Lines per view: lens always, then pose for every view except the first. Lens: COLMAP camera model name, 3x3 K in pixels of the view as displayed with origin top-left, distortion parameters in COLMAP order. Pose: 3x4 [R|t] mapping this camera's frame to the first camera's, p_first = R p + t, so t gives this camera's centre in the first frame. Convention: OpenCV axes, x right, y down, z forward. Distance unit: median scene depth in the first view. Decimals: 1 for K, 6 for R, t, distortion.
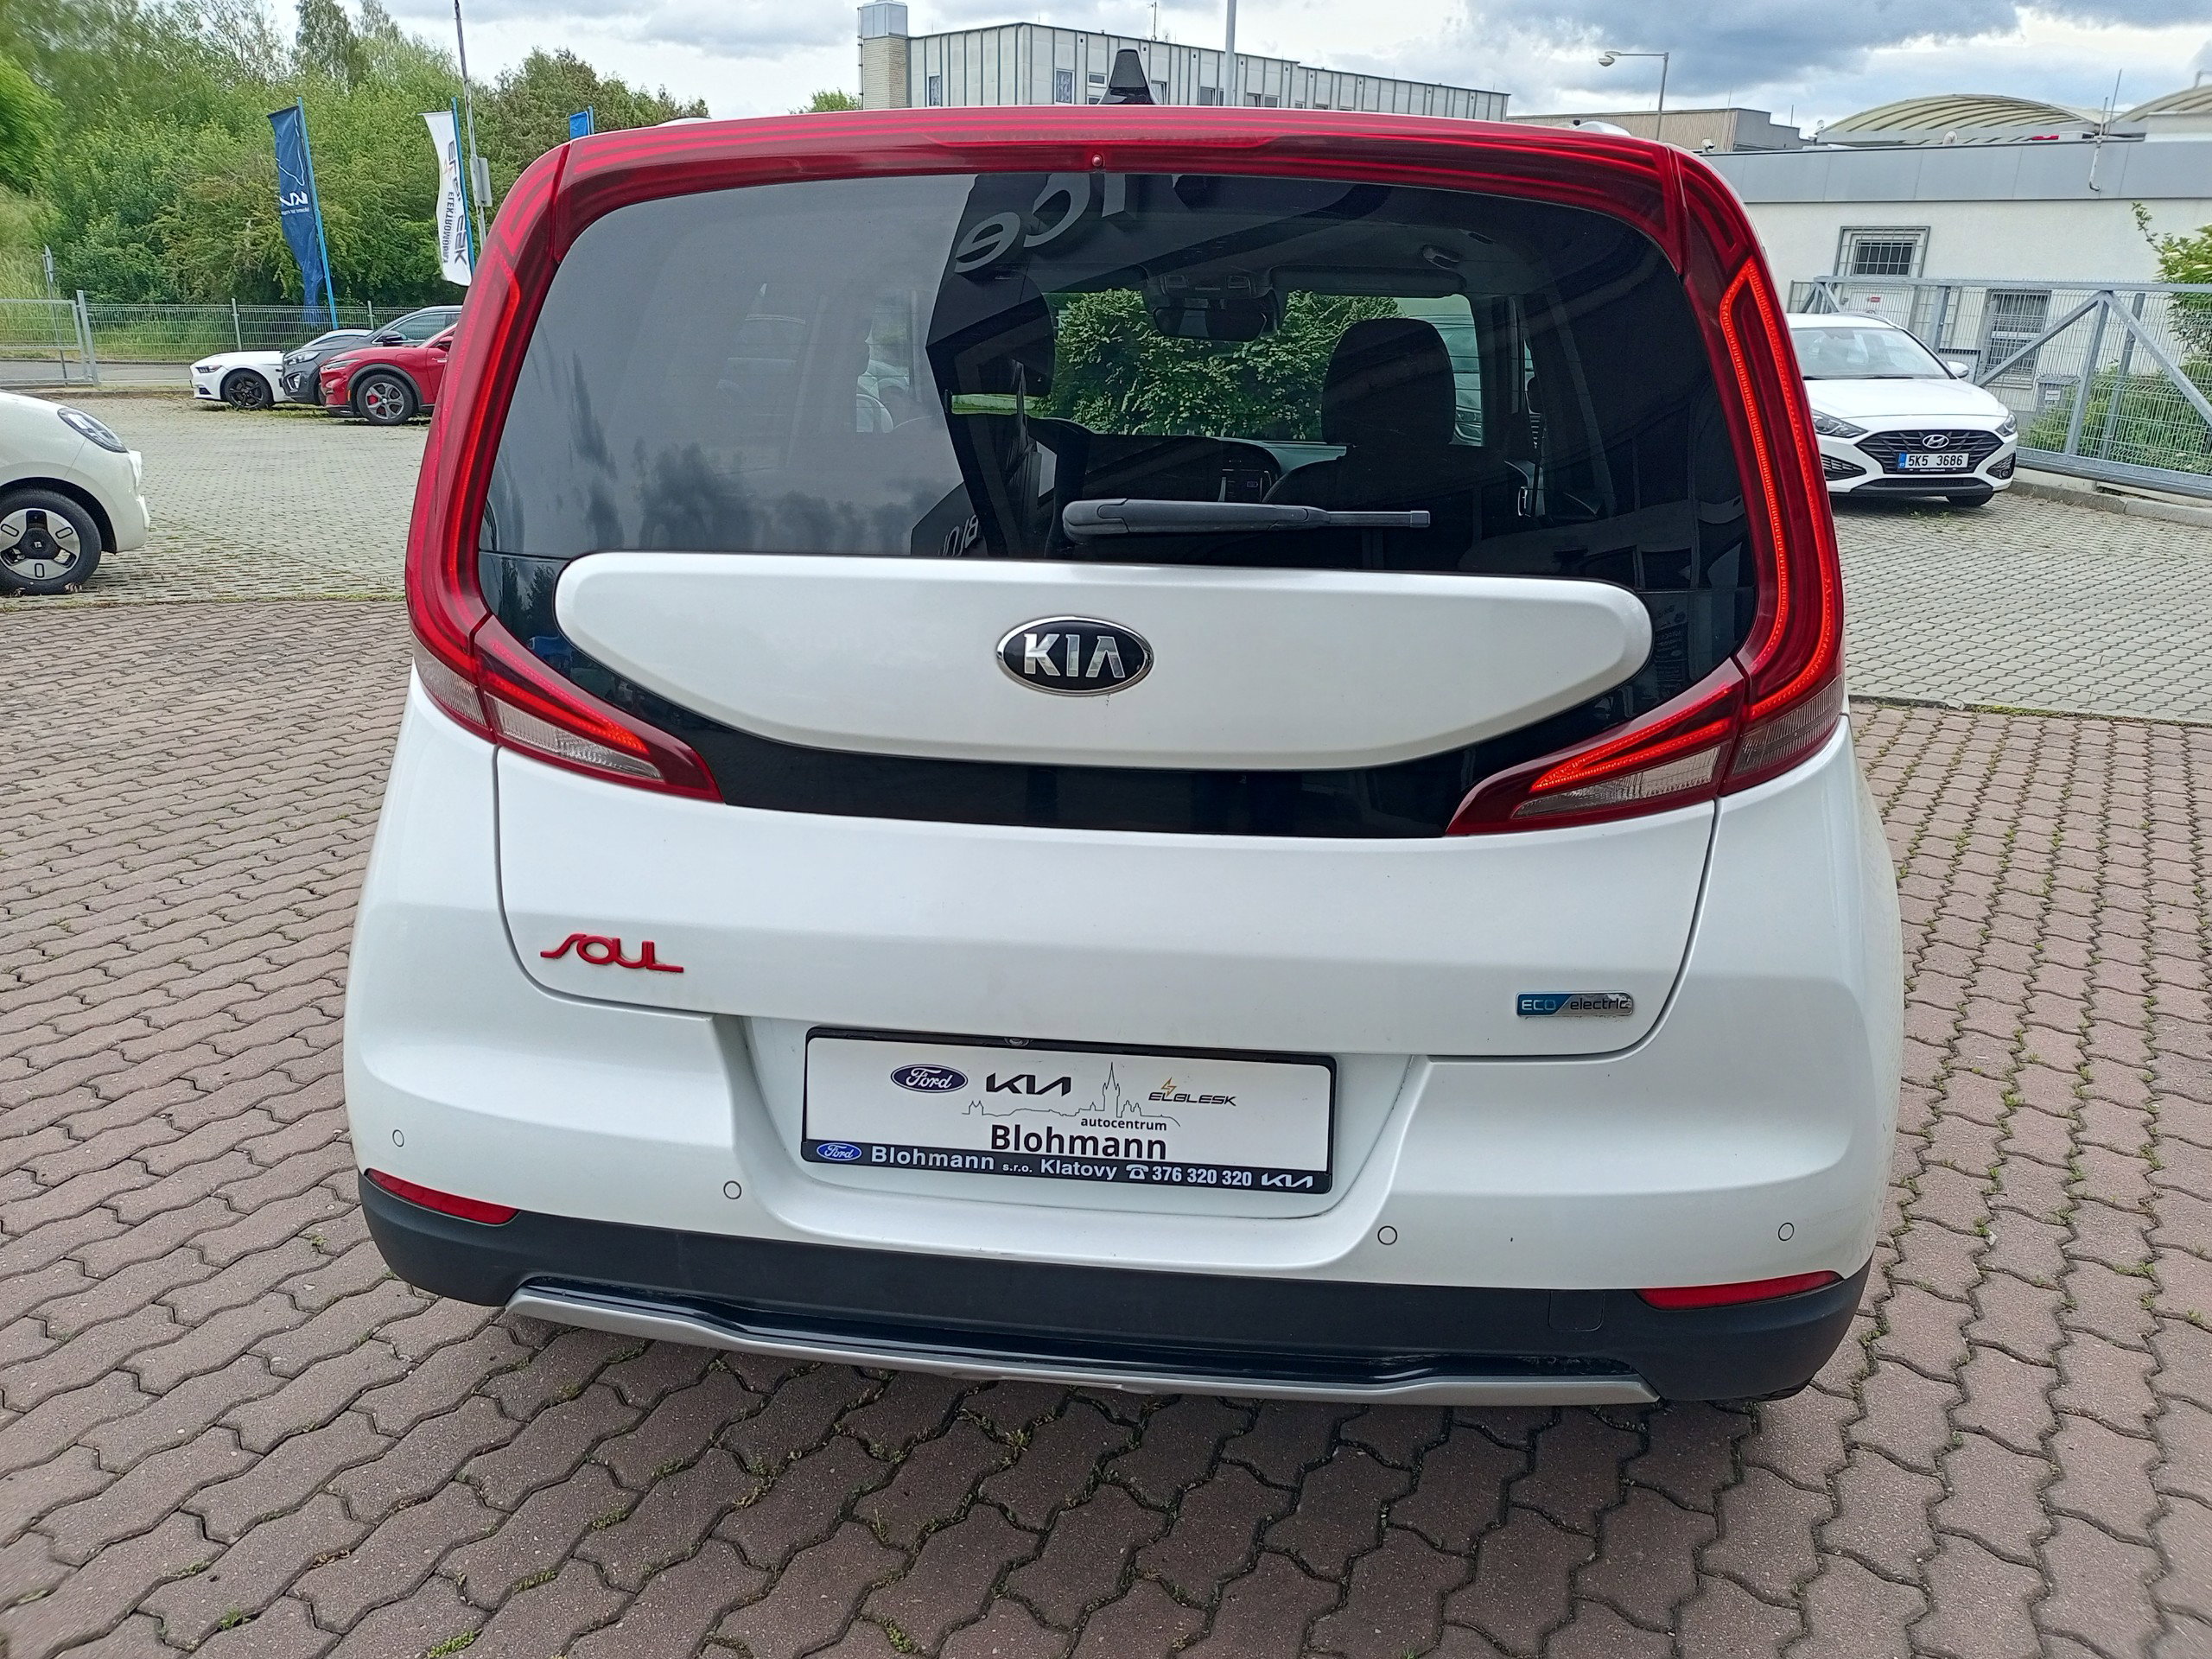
lens RADIAL K [[1633.1, 0, 1106.0], [0, 1633.1, 829.5], [0, 0, 1]] dist [0.025365, -0.010562]
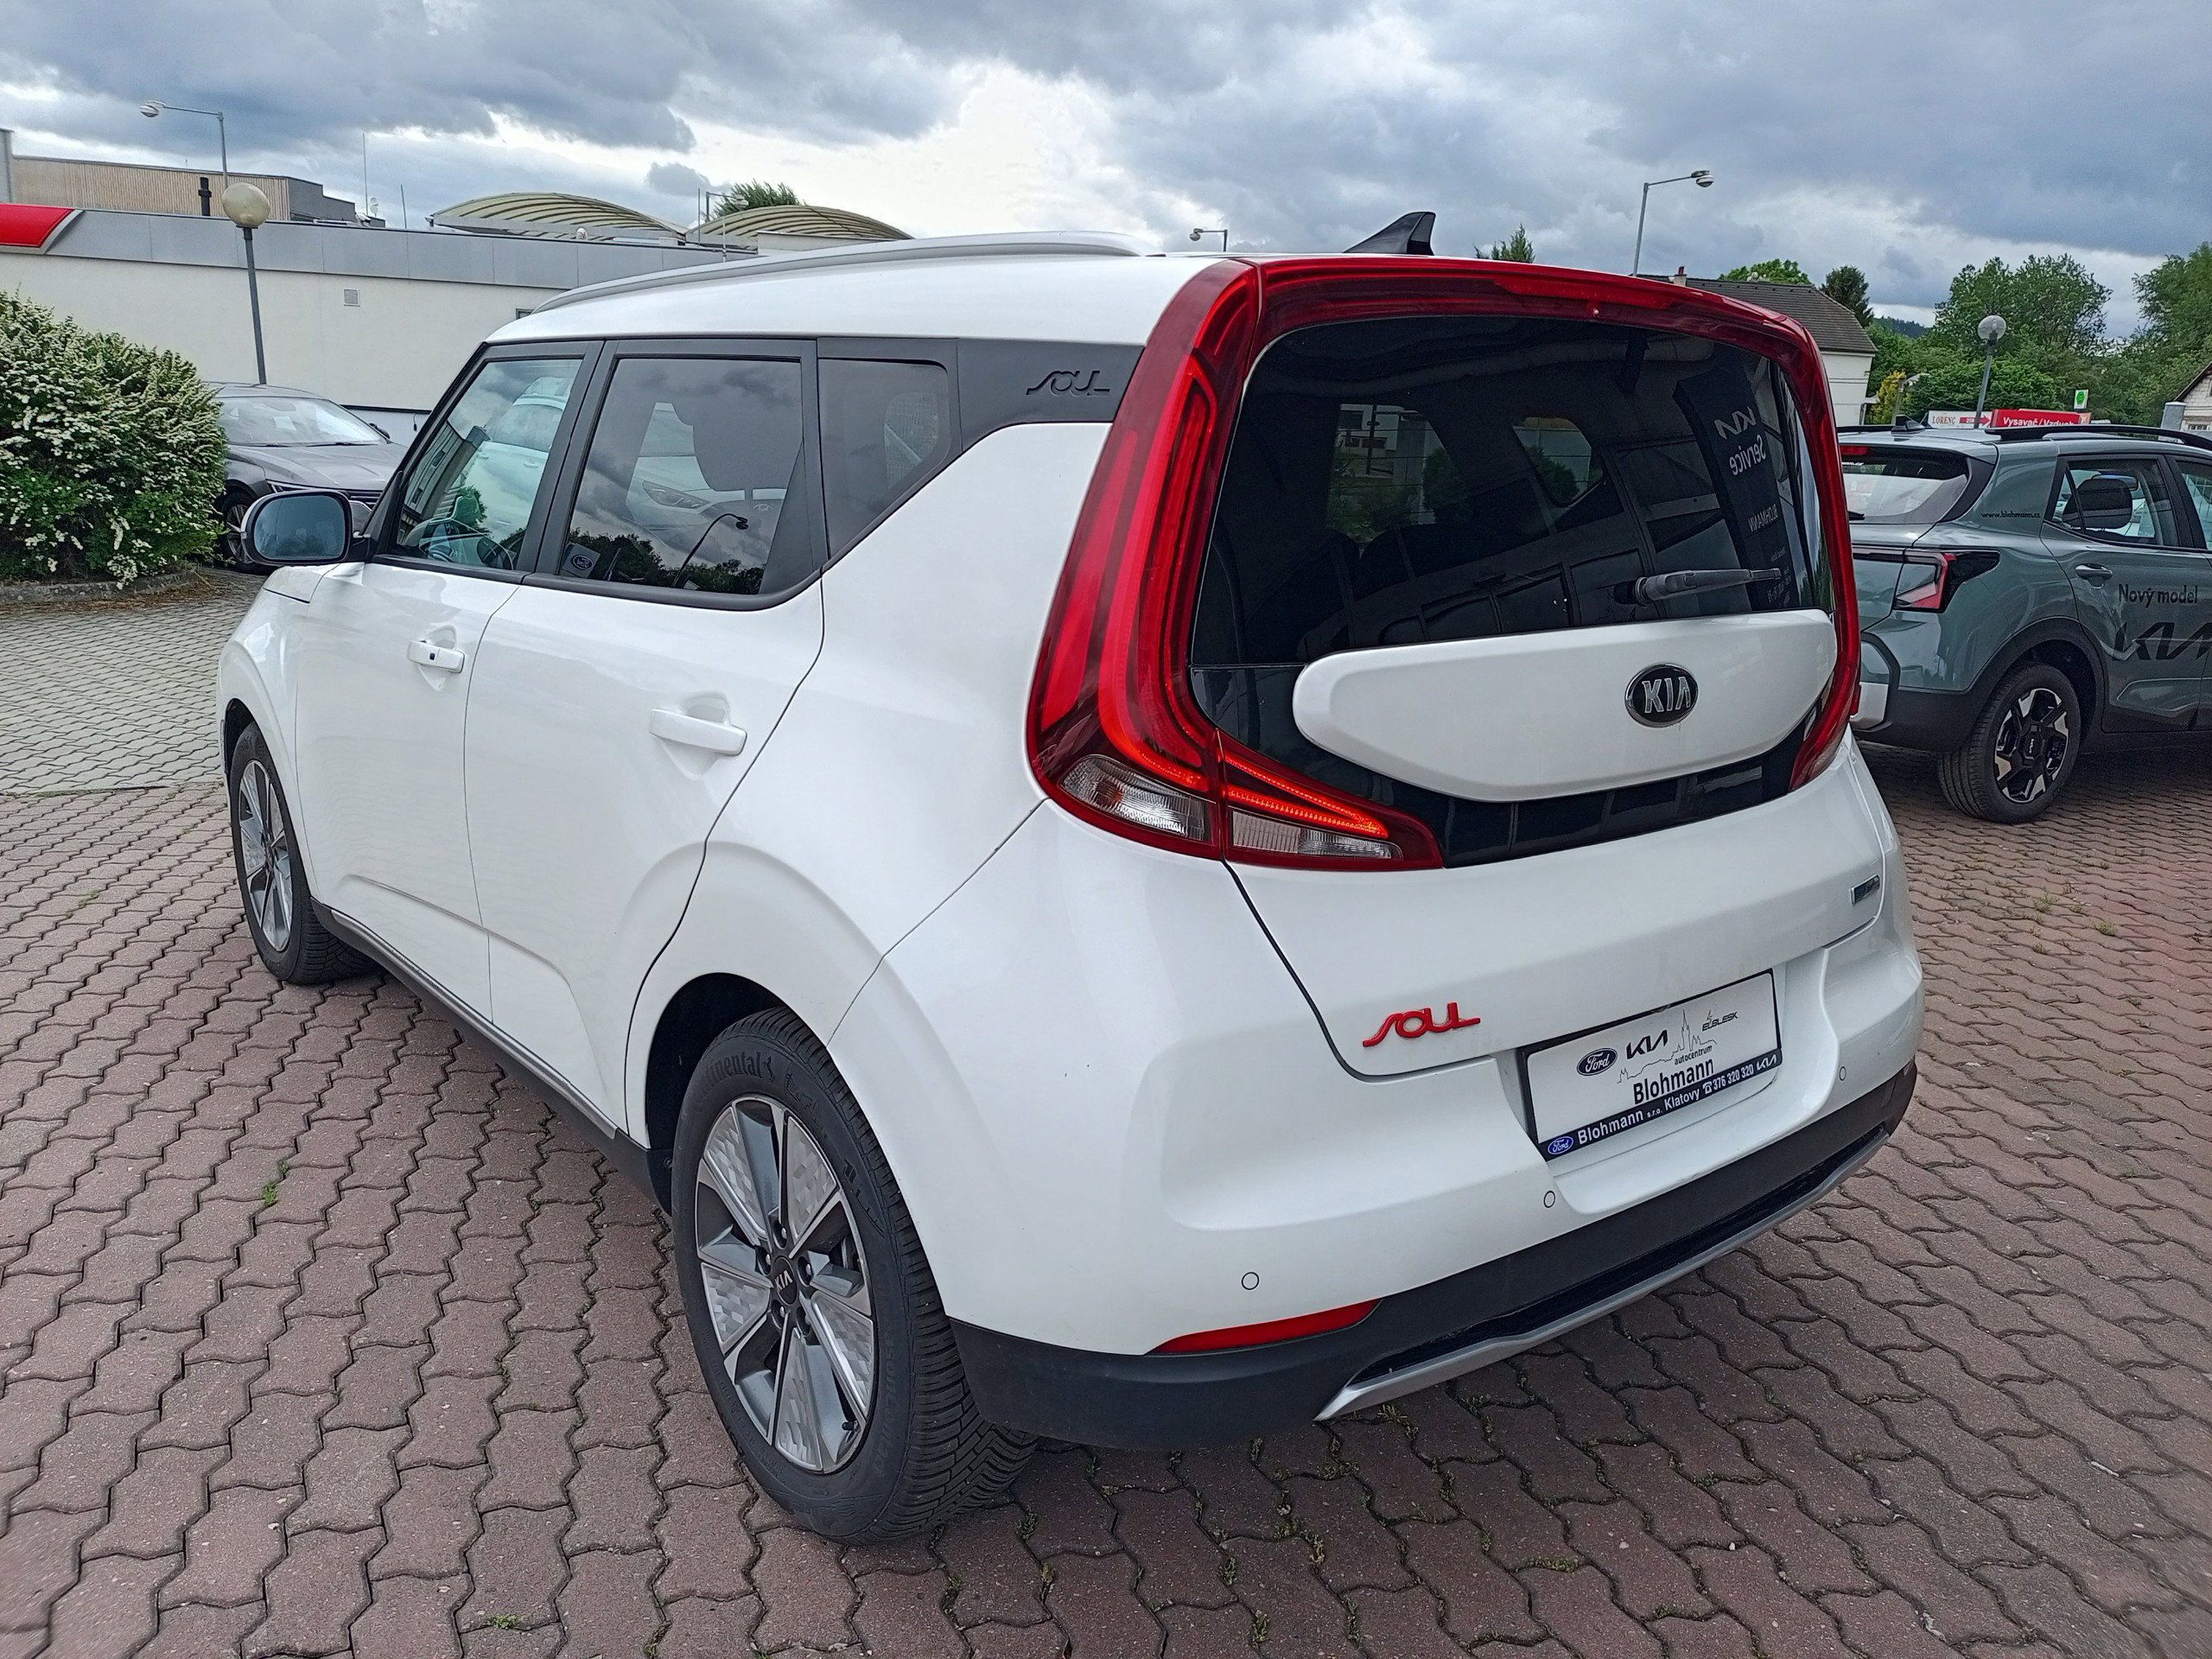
lens RADIAL K [[1633.1, 0, 1106.0], [0, 1633.1, 829.5], [0, 0, 1]] dist [0.025365, -0.010562]
pose [[0.708753, -0.161829, 0.686644, -0.801906], [0.189640, 0.981212, 0.035508, -0.086435], [-0.679489, 0.105049, 0.726126, 0.248018]]
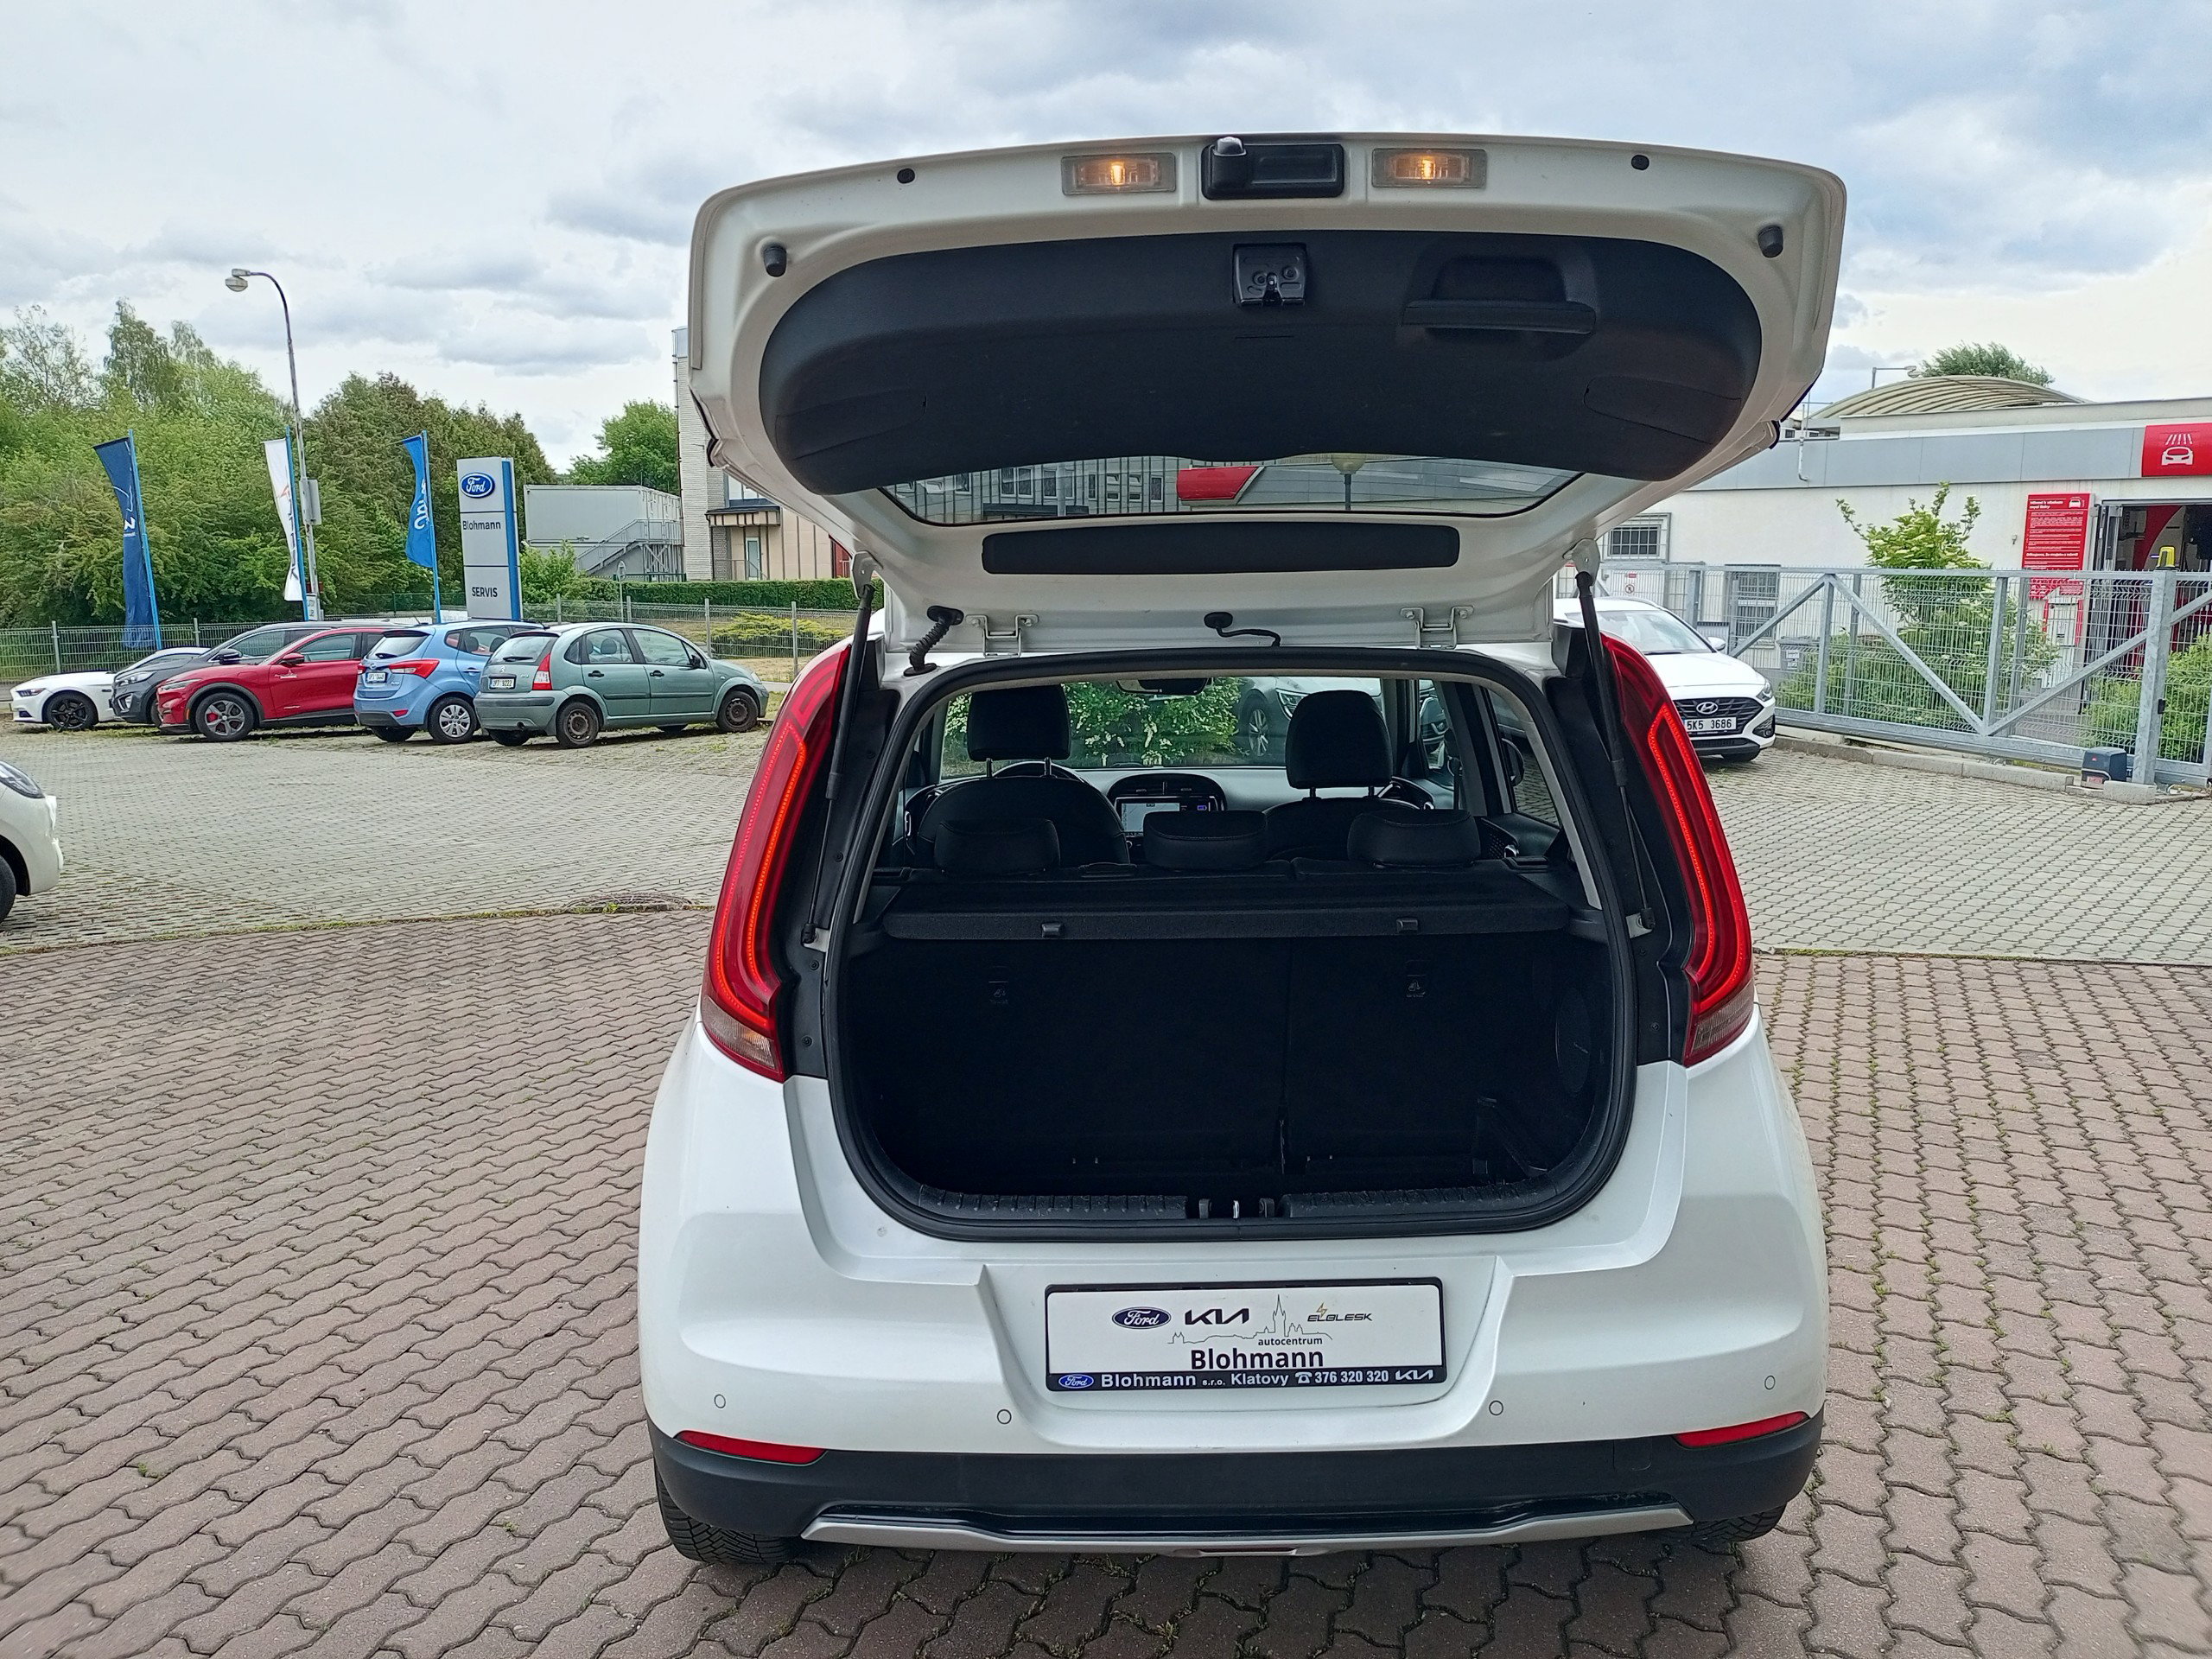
lens RADIAL K [[1622.1, 0, 1109.8], [0, 1622.1, 828.5], [0, 0, 1]] dist [0.021879, -0.002201]
pose [[0.992874, -0.046088, 0.109899, -0.181276], [0.063329, 0.985252, -0.158957, -0.022361], [-0.100952, 0.164784, 0.981150, -0.252696]]
